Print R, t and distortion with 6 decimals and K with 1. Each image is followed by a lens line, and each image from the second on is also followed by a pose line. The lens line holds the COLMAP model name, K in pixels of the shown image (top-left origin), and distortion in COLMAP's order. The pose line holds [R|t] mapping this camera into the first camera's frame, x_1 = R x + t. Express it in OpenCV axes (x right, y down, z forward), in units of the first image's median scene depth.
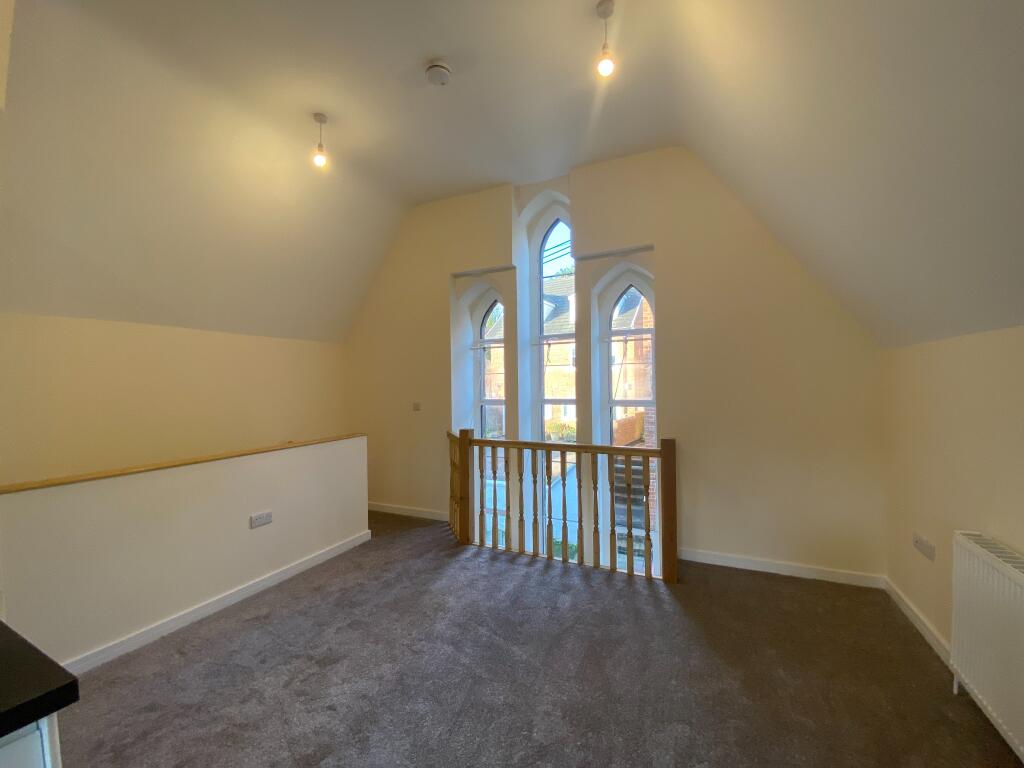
lens RADIAL K [[417.0, 0, 510.9], [0, 417.0, 386.1], [0, 0, 1]] dist [0.027863, -0.024184]
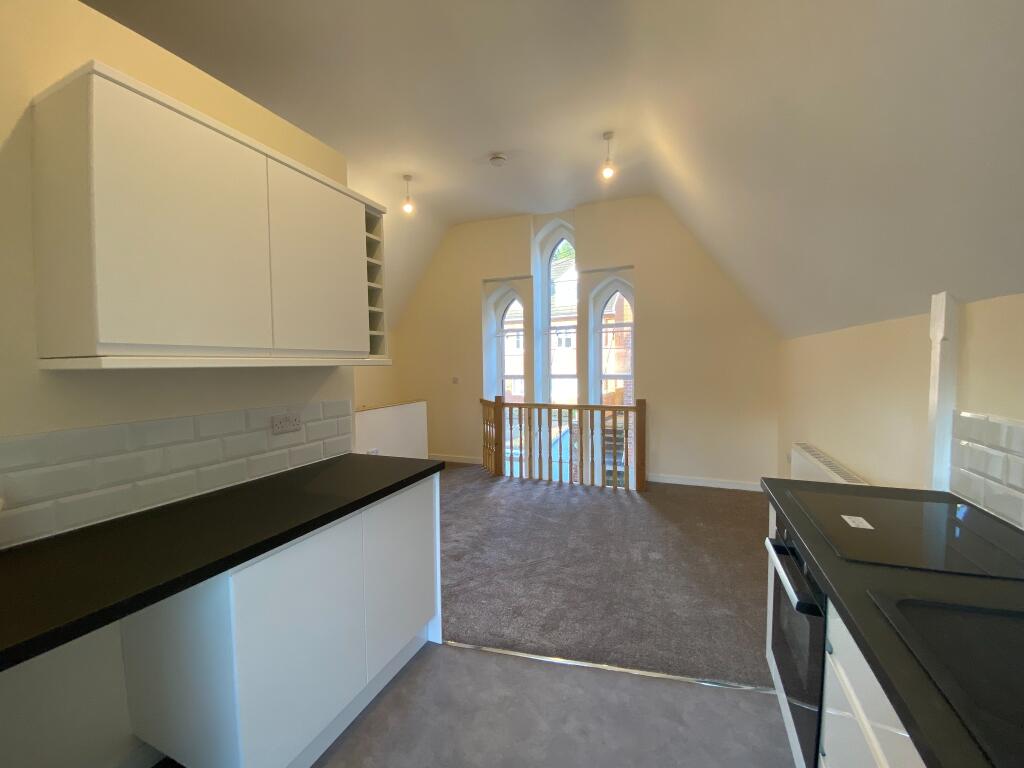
lens RADIAL K [[417.0, 0, 510.9], [0, 417.0, 386.1], [0, 0, 1]] dist [0.027863, -0.024184]
pose [[0.998709, -0.000862, 0.050785, -0.154756], [-0.001658, 0.998769, 0.049572, 0.003180], [-0.050766, -0.049592, 0.997479, -0.434741]]
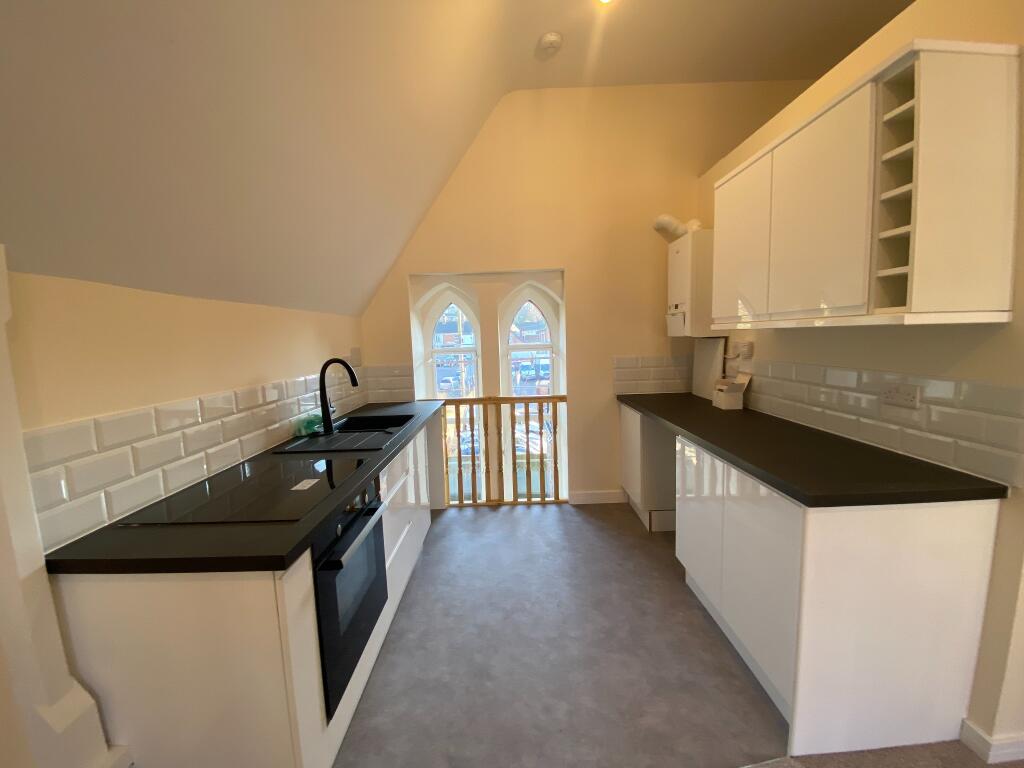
lens RADIAL K [[417.0, 0, 510.9], [0, 417.0, 386.1], [0, 0, 1]] dist [0.027863, -0.024184]
pose [[-0.900758, 0.092102, -0.424444, 0.168745], [0.041151, 0.990958, 0.127703, -0.003948], [0.432368, 0.097564, -0.896403, 0.419669]]
